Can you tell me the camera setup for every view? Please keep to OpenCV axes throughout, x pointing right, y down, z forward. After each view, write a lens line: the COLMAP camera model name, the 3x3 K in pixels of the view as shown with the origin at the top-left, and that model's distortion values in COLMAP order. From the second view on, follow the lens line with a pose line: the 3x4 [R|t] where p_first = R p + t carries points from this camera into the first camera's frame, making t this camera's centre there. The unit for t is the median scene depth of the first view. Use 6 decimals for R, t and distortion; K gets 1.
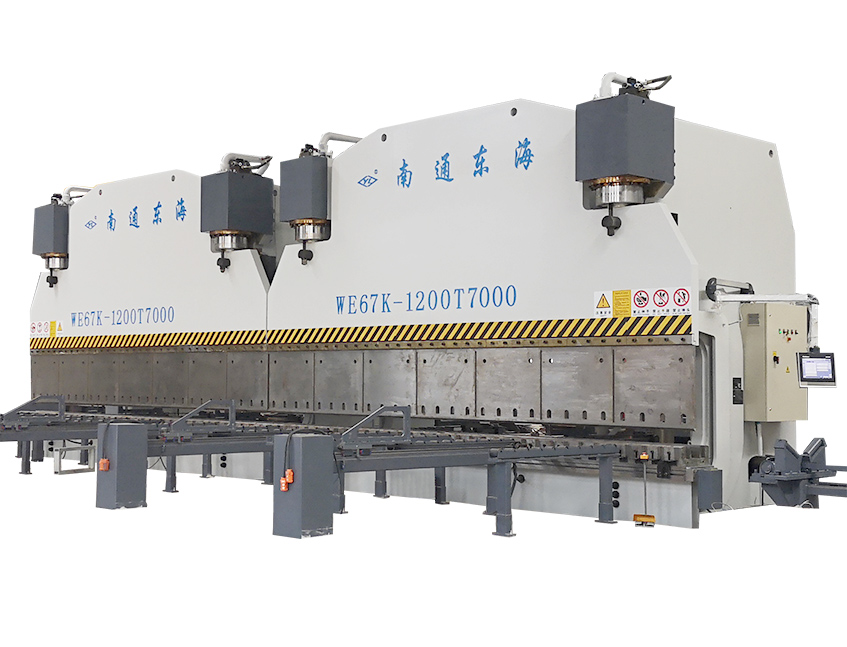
lens RADIAL K [[373.3, 0, 423.5], [0, 373.3, 375.6], [0, 0, 1]] dist [0.003199, 0.000119]
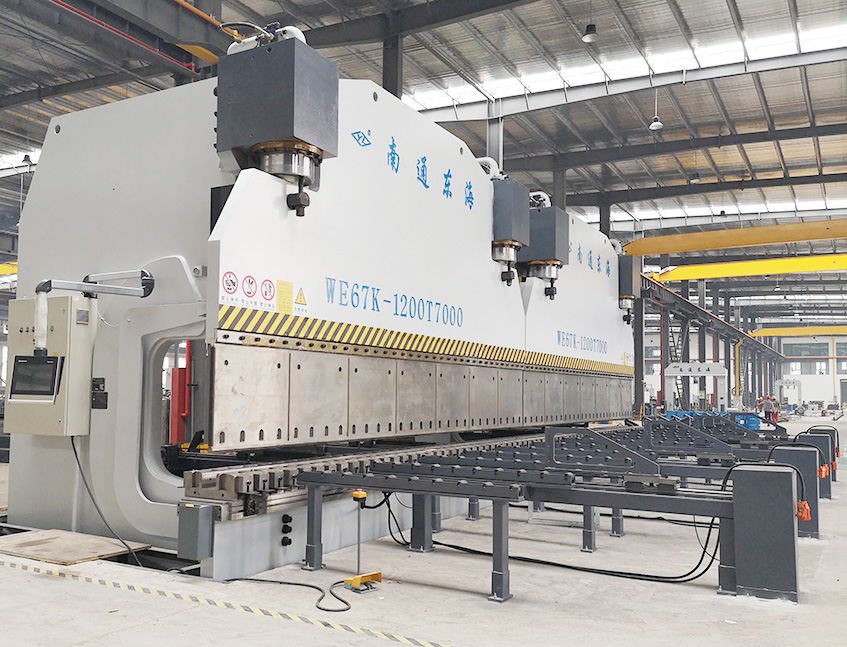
lens RADIAL K [[768.6, 0, 423.8], [0, 768.6, 350.4], [0, 0, 1]] dist [0.055815, -0.003164]
pose [[0.219901, 0.049509, 0.974265, -1.718809], [-0.025905, 0.998655, -0.044902, -0.011430], [-0.975178, -0.015364, 0.220888, 0.524864]]
